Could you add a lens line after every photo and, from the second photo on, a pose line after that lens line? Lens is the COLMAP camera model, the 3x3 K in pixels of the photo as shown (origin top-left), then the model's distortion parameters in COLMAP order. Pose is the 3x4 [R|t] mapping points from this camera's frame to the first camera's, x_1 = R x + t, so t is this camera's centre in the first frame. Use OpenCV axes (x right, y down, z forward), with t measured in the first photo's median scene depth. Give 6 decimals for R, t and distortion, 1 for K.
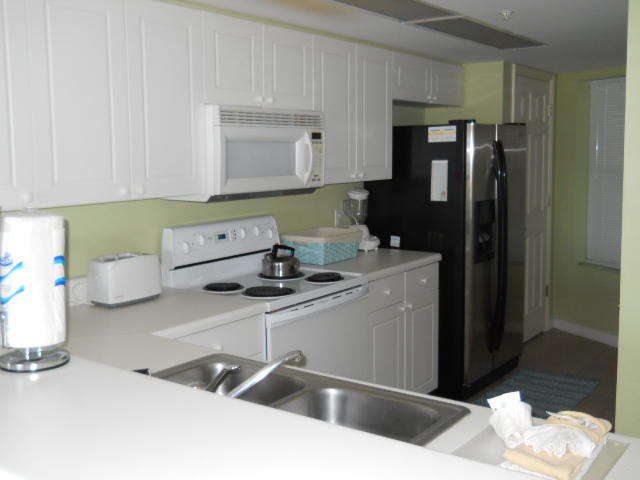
lens RADIAL K [[712.1, 0, 320.1], [0, 712.1, 226.0], [0, 0, 1]] dist [-0.013880, -0.008975]
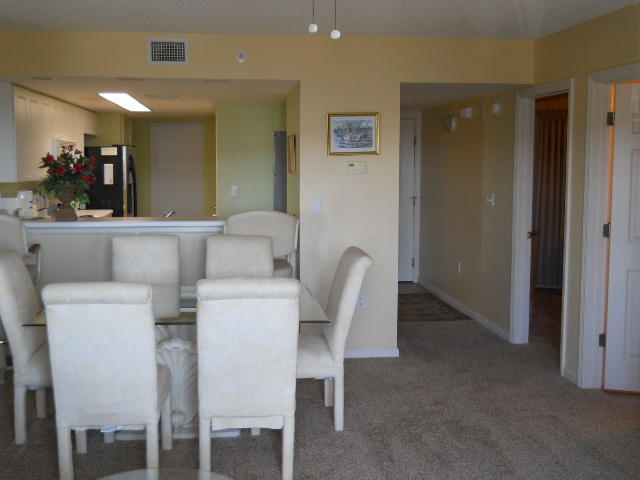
lens RADIAL K [[690.5, 0, 317.6], [0, 690.5, 218.8], [0, 0, 1]] dist [-0.022403, -0.050077]
pose [[0.734822, -0.046377, 0.676672, -0.821086], [0.060032, 0.998191, 0.003223, 0.104891], [-0.675598, 0.038254, 0.736277, -0.949422]]
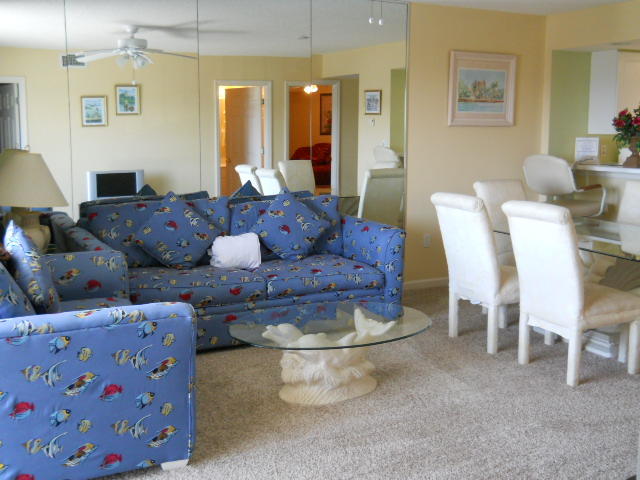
lens RADIAL K [[690.5, 0, 317.6], [0, 690.5, 218.8], [0, 0, 1]] dist [-0.022403, -0.050077]
pose [[0.891889, 0.064018, -0.447700, -0.203509], [-0.048489, 0.997760, 0.046075, 0.161138], [0.449647, -0.019385, 0.892996, -1.310039]]
